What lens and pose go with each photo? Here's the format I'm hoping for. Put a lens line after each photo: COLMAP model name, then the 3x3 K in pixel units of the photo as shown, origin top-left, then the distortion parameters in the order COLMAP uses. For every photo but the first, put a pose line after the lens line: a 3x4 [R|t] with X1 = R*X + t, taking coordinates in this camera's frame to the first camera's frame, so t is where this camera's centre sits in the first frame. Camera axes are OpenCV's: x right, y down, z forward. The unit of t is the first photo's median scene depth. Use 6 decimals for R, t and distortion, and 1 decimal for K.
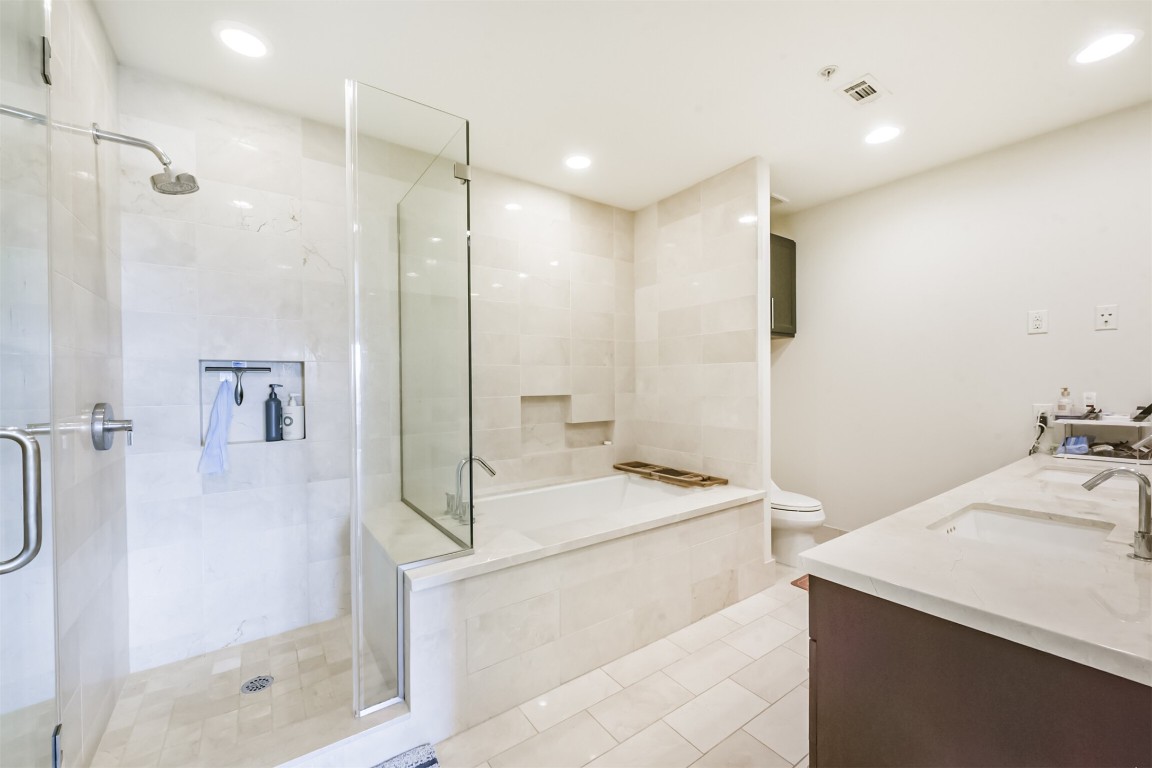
lens RADIAL K [[450.7, 0, 573.6], [0, 450.7, 396.0], [0, 0, 1]] dist [0.005361, -0.002894]
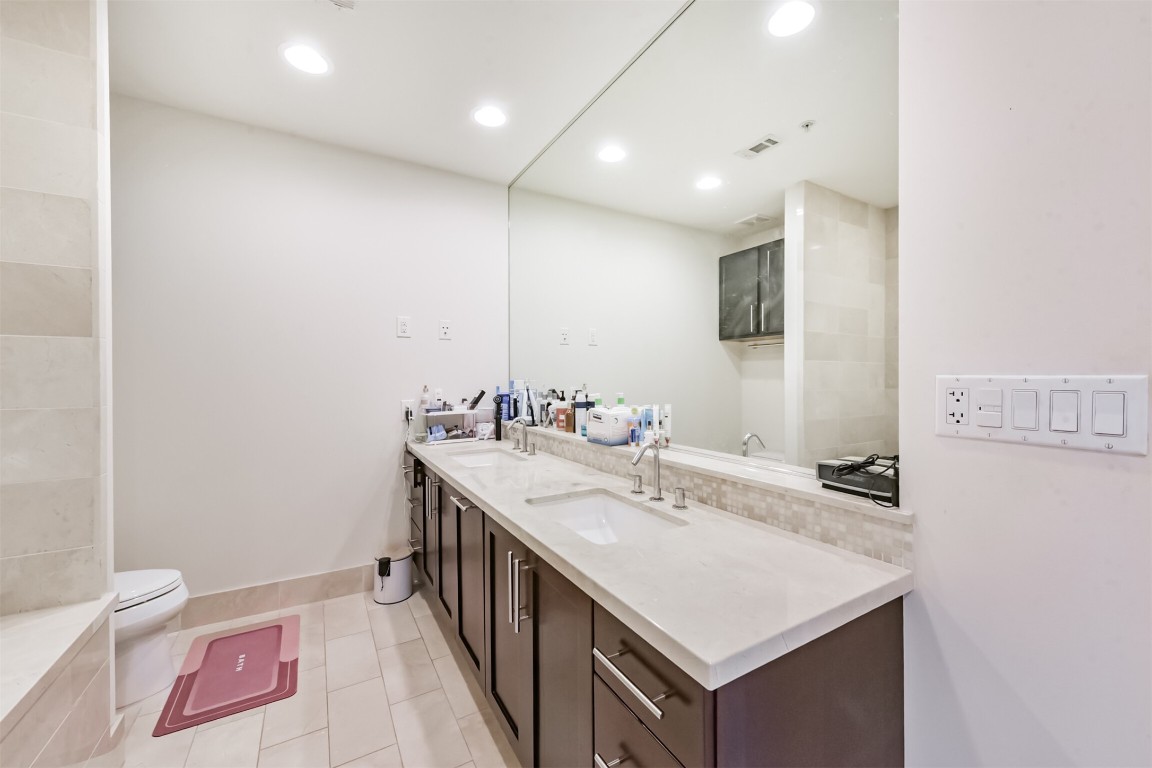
lens RADIAL K [[450.7, 0, 576.0], [0, 450.7, 379.7], [0, 0, 1]] dist [0.005361, -0.002894]
pose [[0.086428, 0.002862, 0.996254, -0.043766], [0.036037, 0.999332, -0.005997, -0.010351], [-0.995606, 0.036420, 0.086267, 0.449024]]
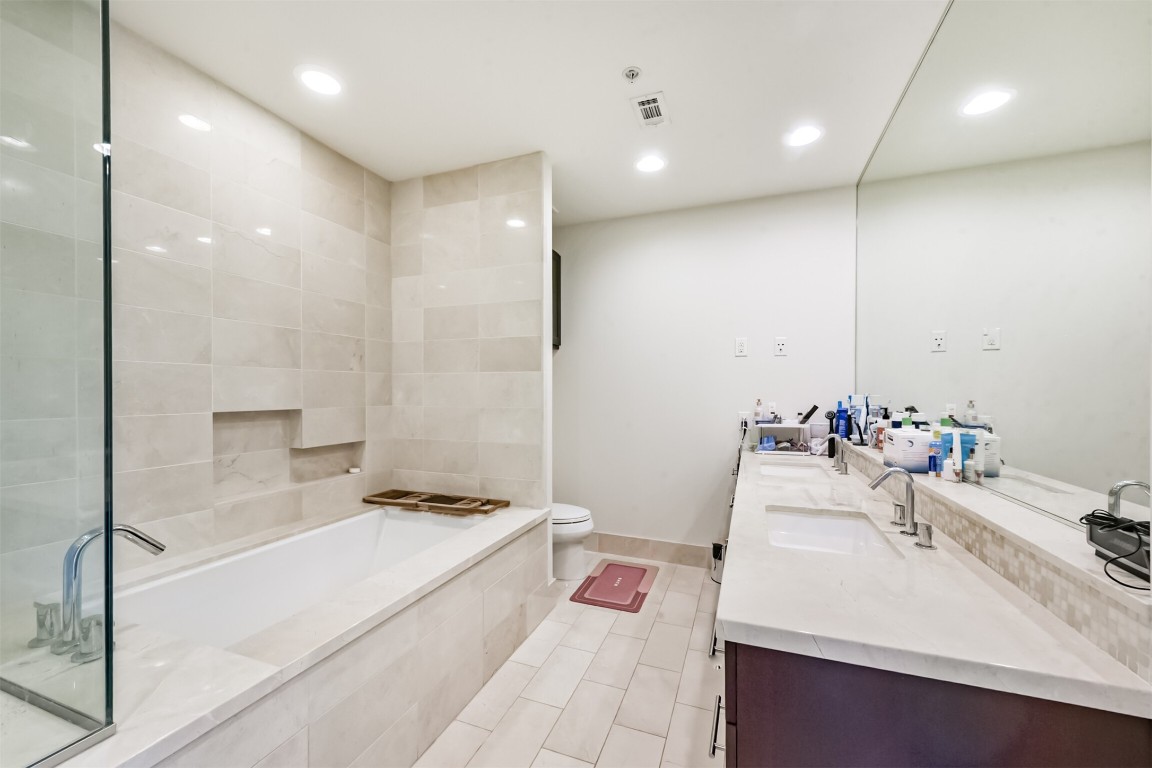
lens RADIAL K [[450.7, 0, 581.1], [0, 450.7, 396.9], [0, 0, 1]] dist [0.005361, -0.002894]
pose [[0.828243, 0.002890, 0.560362, -0.049087], [0.009222, 0.999781, -0.018787, -0.004764], [-0.560294, 0.020728, 0.828034, 0.192196]]
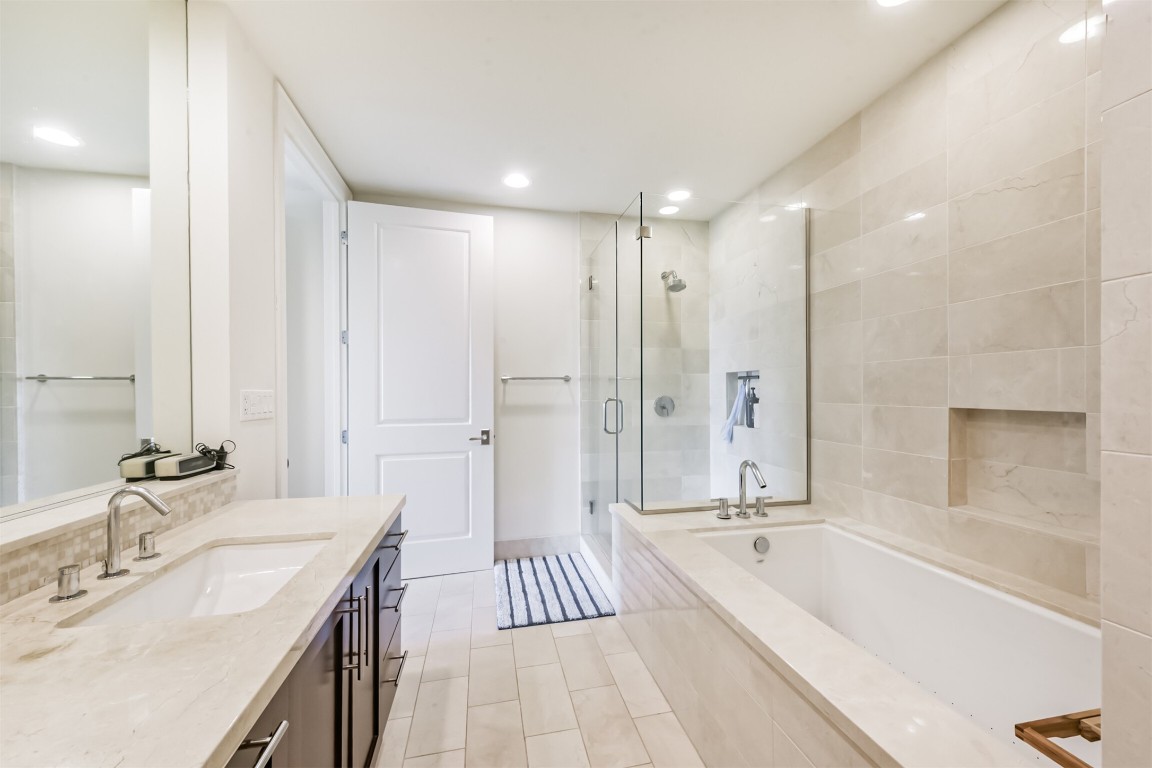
lens RADIAL K [[450.7, 0, 573.7], [0, 450.7, 393.3], [0, 0, 1]] dist [0.005361, -0.002894]
pose [[-0.399570, 0.016220, -0.916559, 0.715776], [-0.020147, 0.999447, 0.026470, -0.026810], [0.916481, 0.029043, -0.399022, 0.893604]]
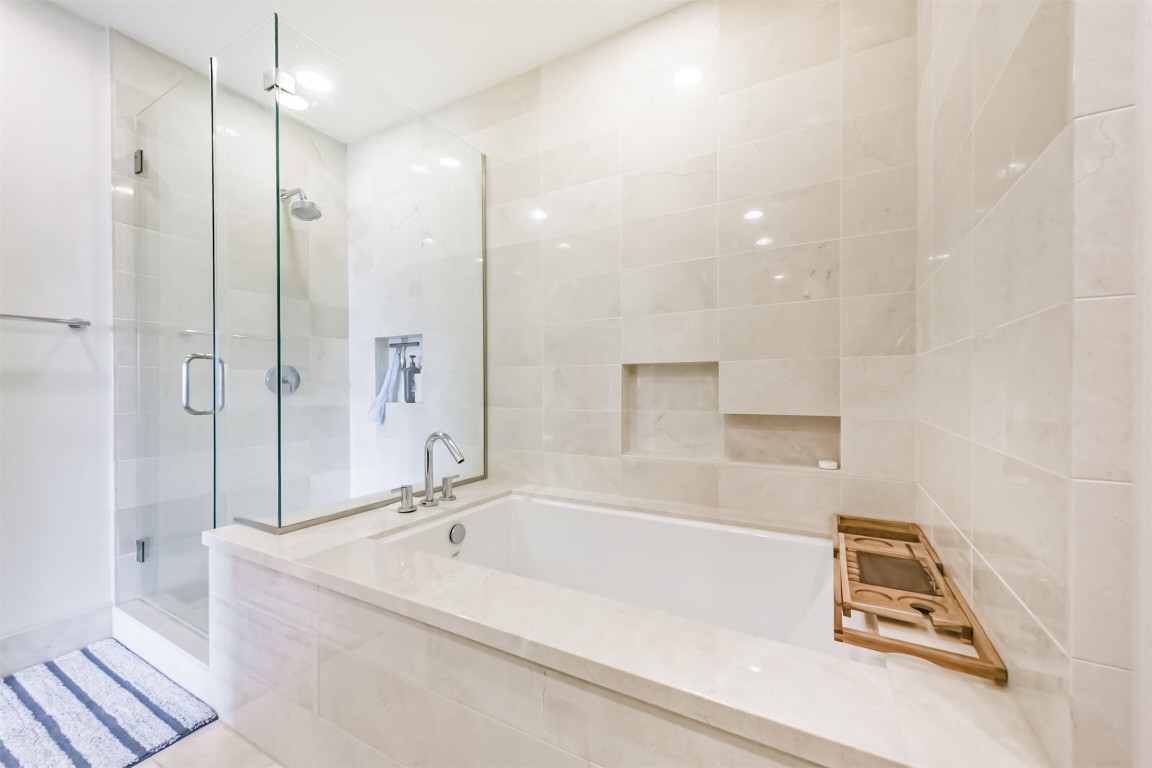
lens RADIAL K [[450.7, 0, 583.2], [0, 450.7, 391.4], [0, 0, 1]] dist [0.005361, -0.002894]
pose [[0.437224, 0.014626, -0.899234, 0.509534], [-0.026985, 0.999631, 0.003138, 0.045849], [0.898948, 0.022894, 0.437457, 0.758173]]
